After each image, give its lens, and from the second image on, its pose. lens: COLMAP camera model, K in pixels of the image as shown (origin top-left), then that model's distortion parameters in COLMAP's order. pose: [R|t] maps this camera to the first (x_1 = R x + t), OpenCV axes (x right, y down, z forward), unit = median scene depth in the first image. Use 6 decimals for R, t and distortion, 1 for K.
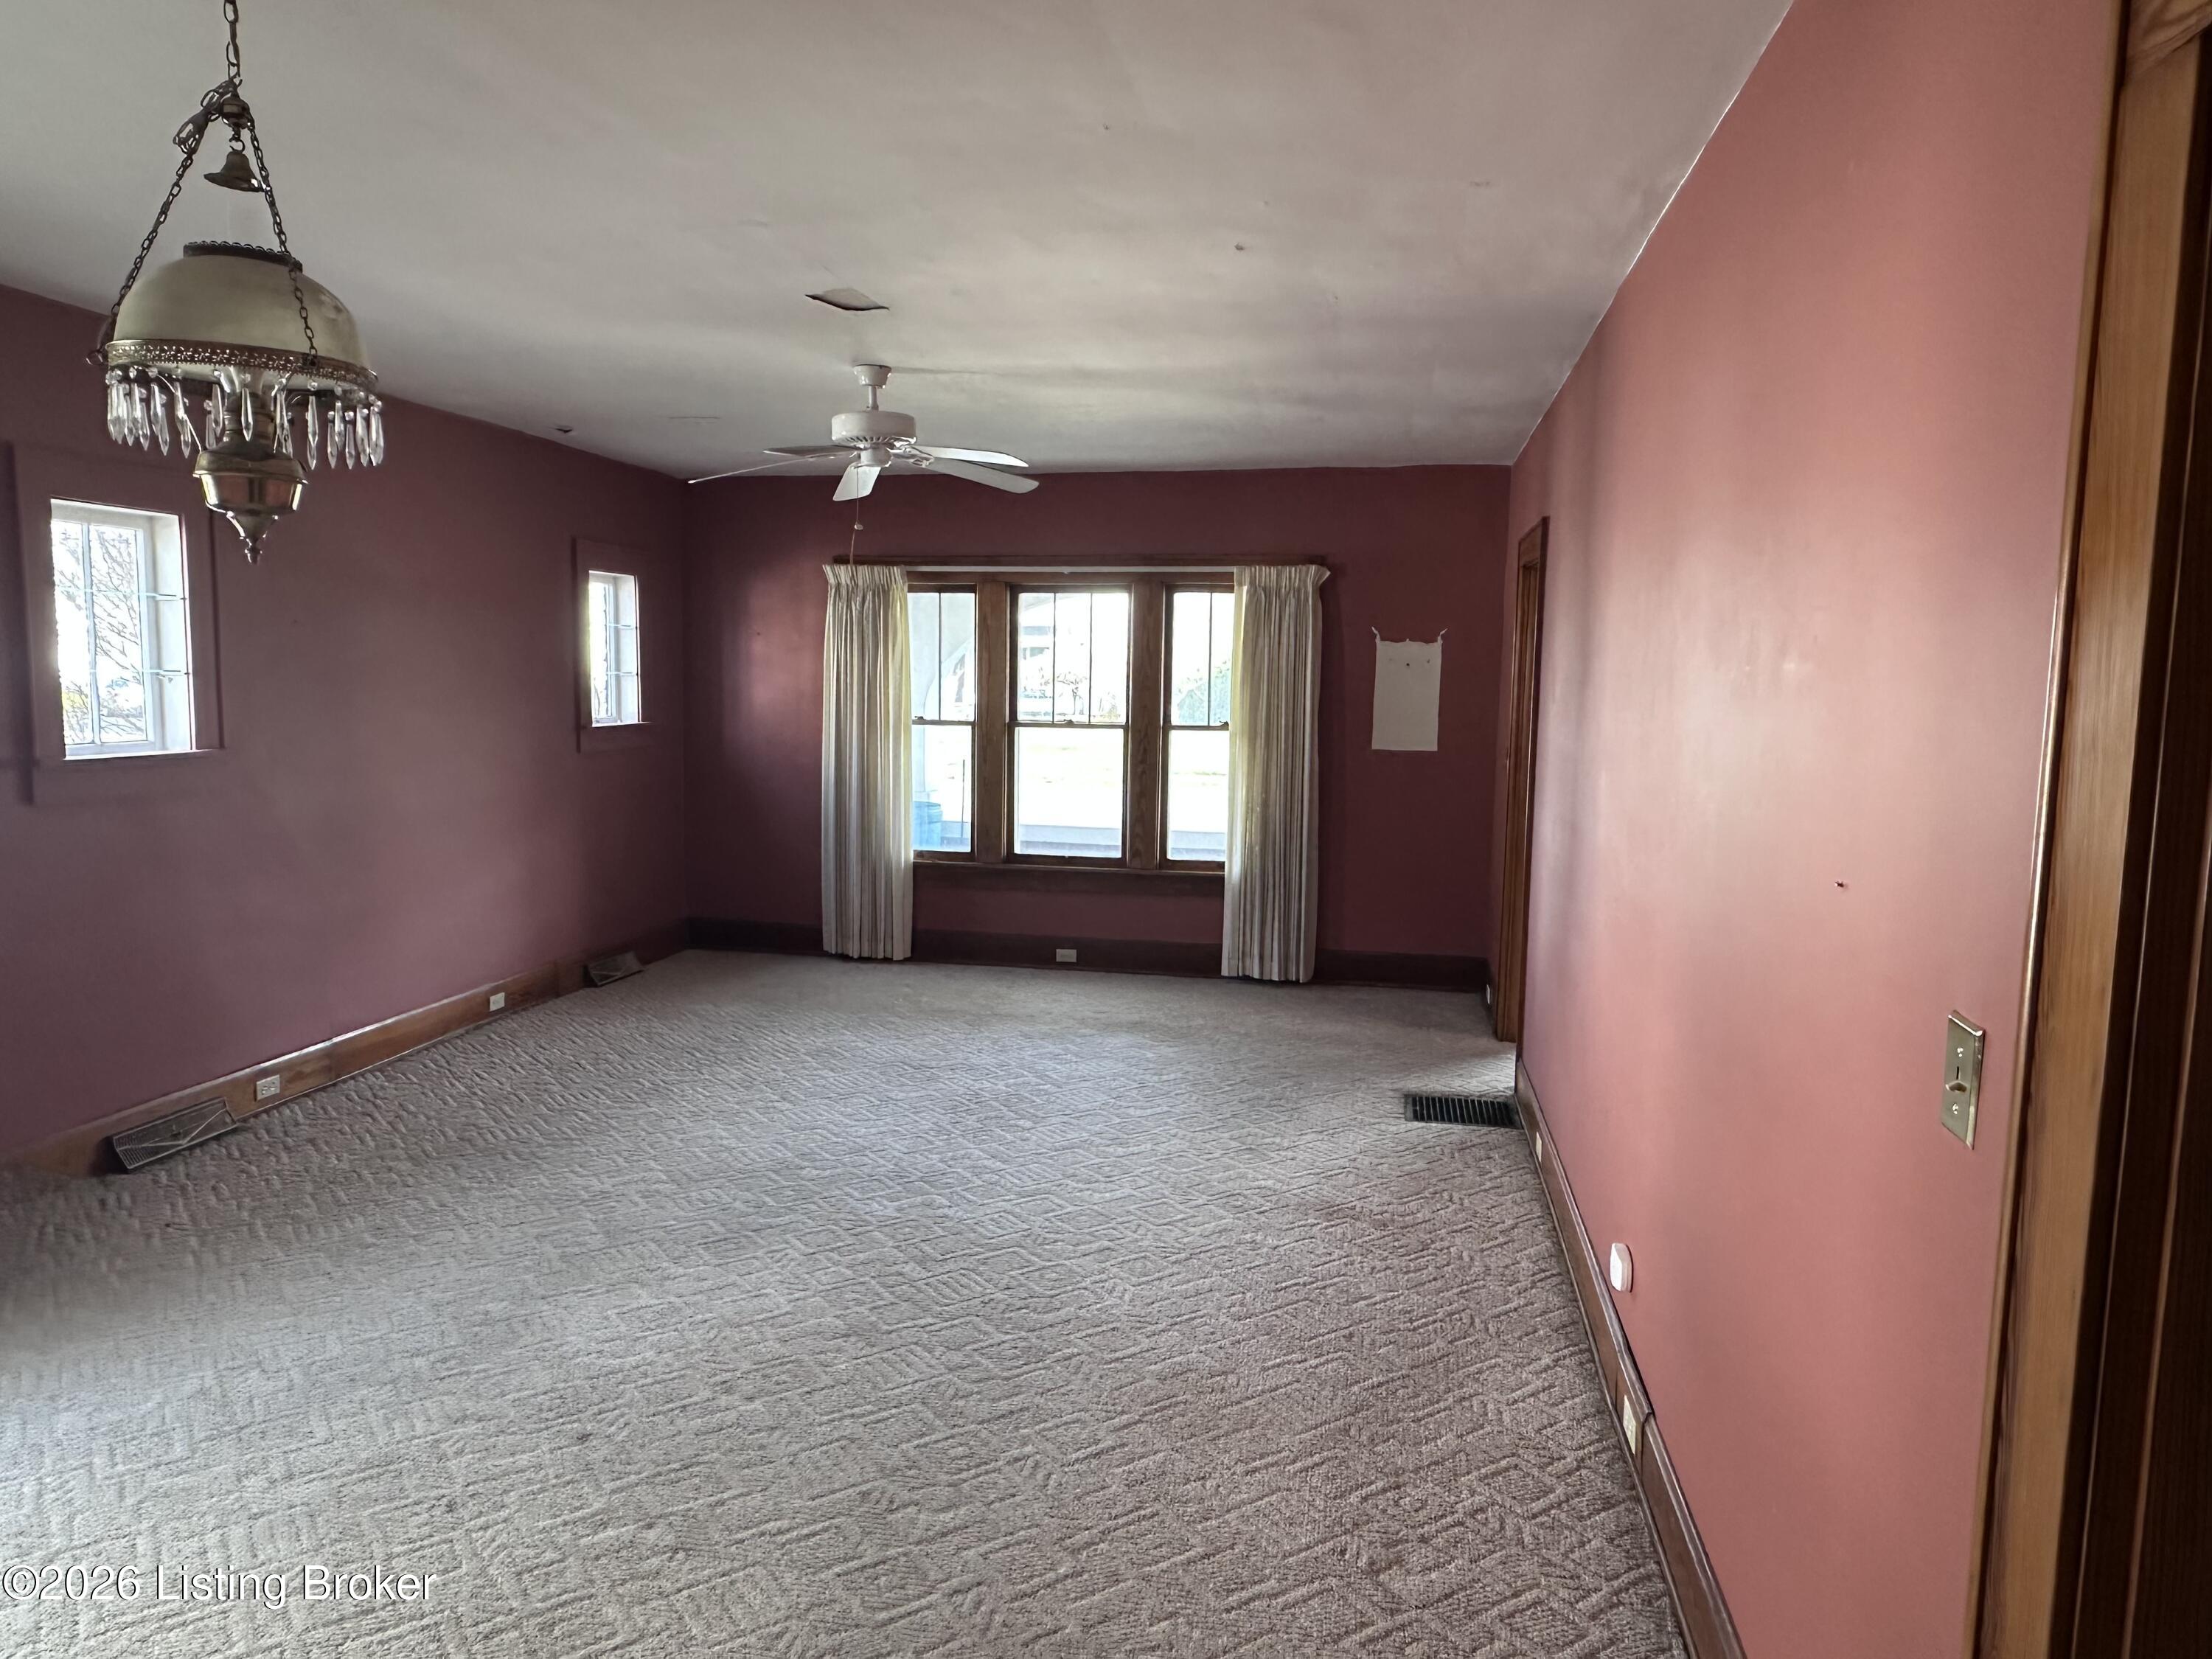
lens RADIAL K [[1467.4, 0, 1119.7], [0, 1467.4, 837.7], [0, 0, 1]] dist [-0.002690, -0.000566]
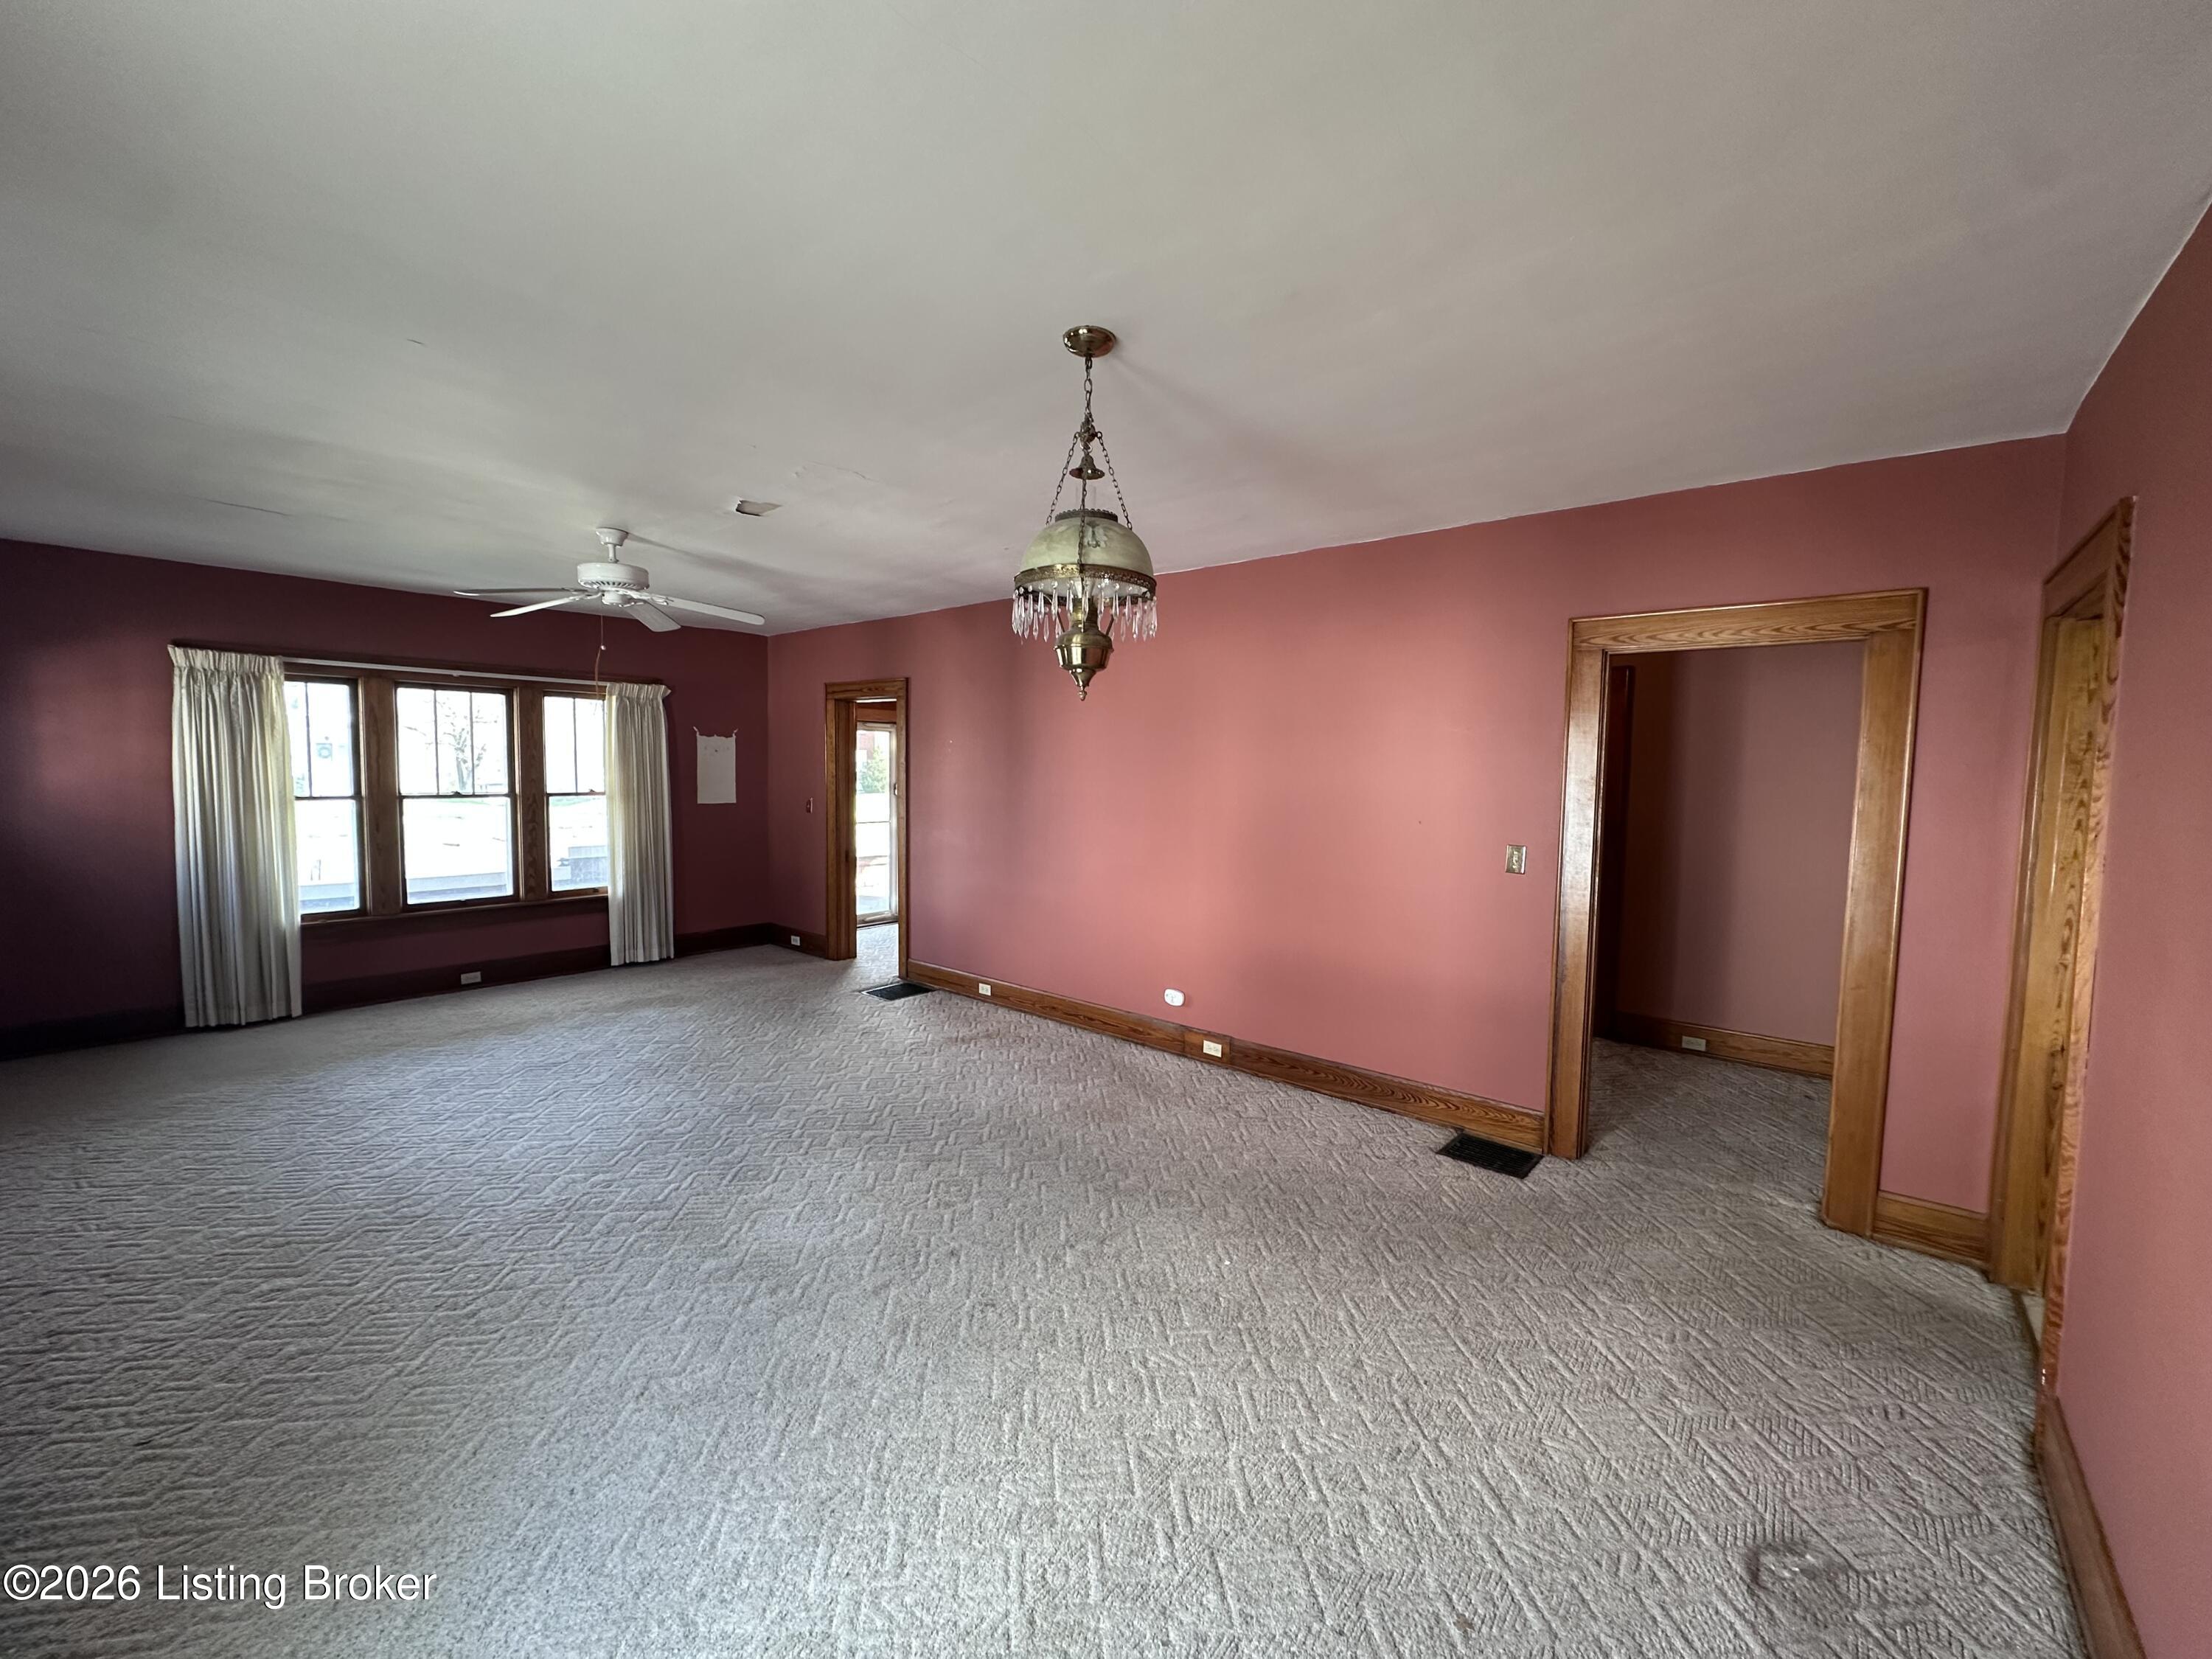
lens RADIAL K [[877.0, 0, 1107.4], [0, 877.0, 826.9], [0, 0, 1]] dist [-0.003530, 0.000632]
pose [[0.480792, -0.068759, 0.874134, -0.429485], [0.090172, 0.995512, 0.028710, -0.021683], [-0.872186, 0.065018, 0.484835, 0.151515]]
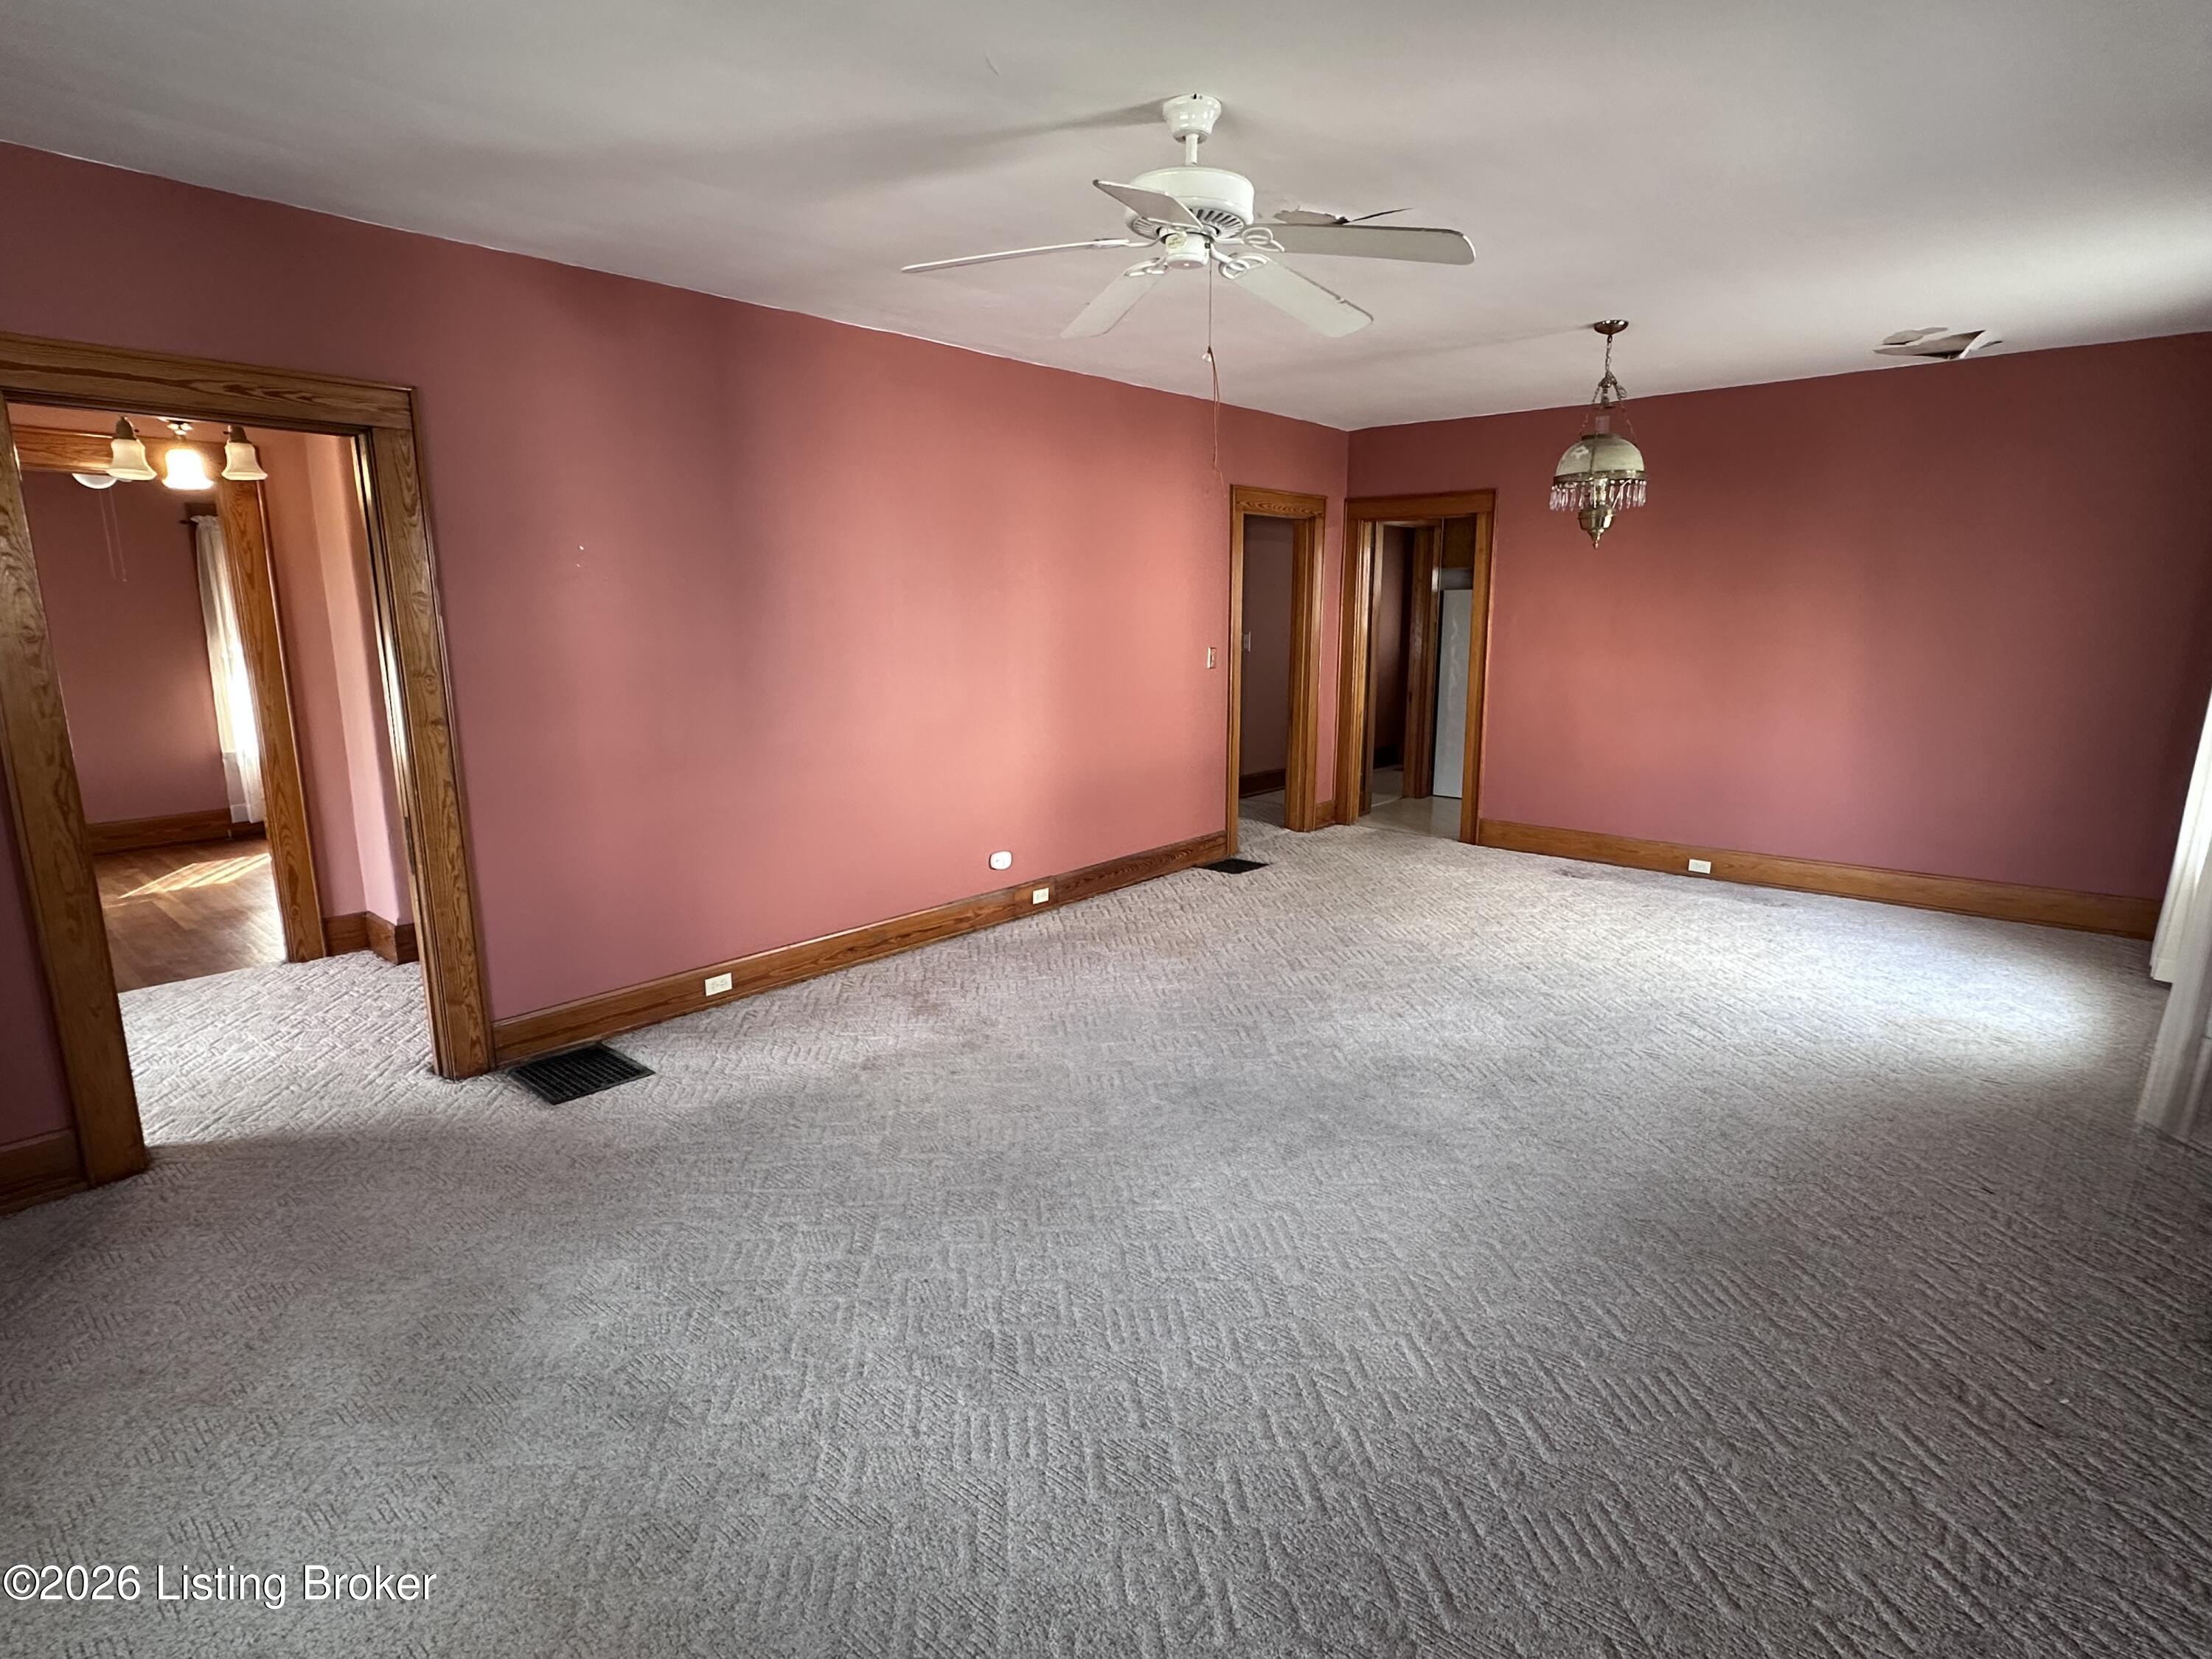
lens RADIAL K [[1140.7, 0, 1097.8], [0, 1140.7, 824.4], [0, 0, 1]] dist [0.006338, 0.000601]
pose [[-0.862192, -0.111293, 0.494206, -0.266949], [0.048081, 0.953187, 0.298535, -0.112939], [-0.504295, 0.281156, -0.816479, 0.991599]]
